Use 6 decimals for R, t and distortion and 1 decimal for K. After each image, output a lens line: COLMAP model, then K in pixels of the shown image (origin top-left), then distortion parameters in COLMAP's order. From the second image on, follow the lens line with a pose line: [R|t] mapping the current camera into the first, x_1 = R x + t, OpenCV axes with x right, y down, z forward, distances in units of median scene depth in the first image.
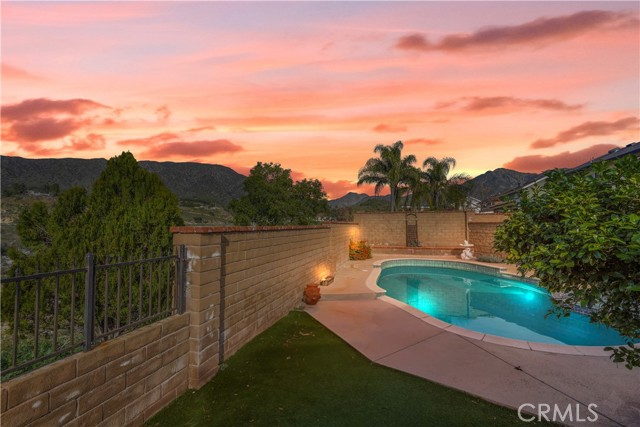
lens RADIAL K [[292.3, 0, 320.5], [0, 292.3, 214.2], [0, 0, 1]] dist [-0.003058, -0.000280]
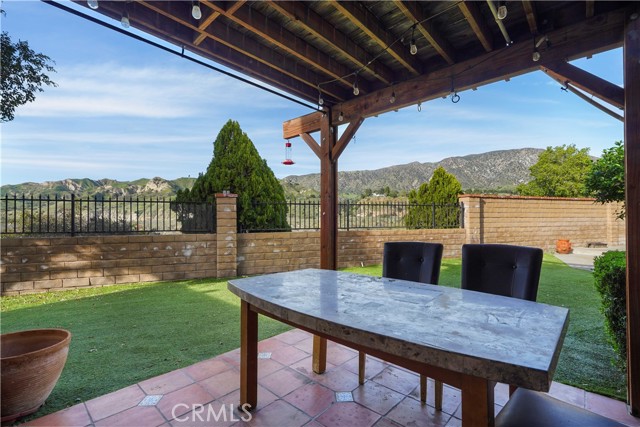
lens RADIAL K [[292.3, 0, 324.2], [0, 292.3, 219.0], [0, 0, 1]] dist [-0.003058, -0.000280]
pose [[0.583375, -0.000870, -0.812202, 0.793235], [0.033505, 0.999174, 0.022995, 0.139457], [0.811511, -0.040628, 0.582923, -1.300939]]
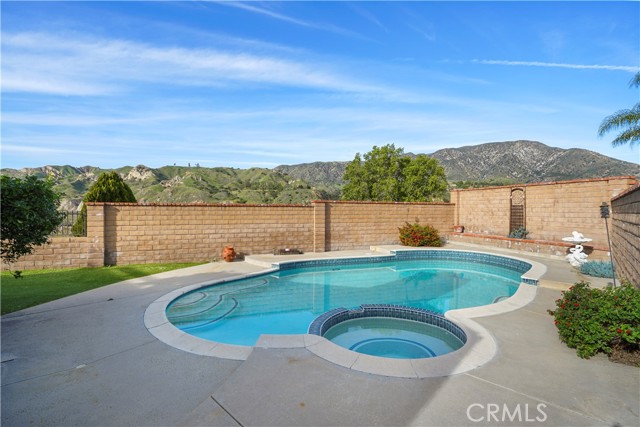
lens RADIAL K [[292.3, 0, 323.1], [0, 292.3, 218.1], [0, 0, 1]] dist [-0.003058, -0.000280]
pose [[0.604822, 0.028897, -0.795837, 2.376642], [0.023128, 0.998283, 0.053825, 0.084251], [0.796025, -0.050960, 0.603115, 0.997260]]
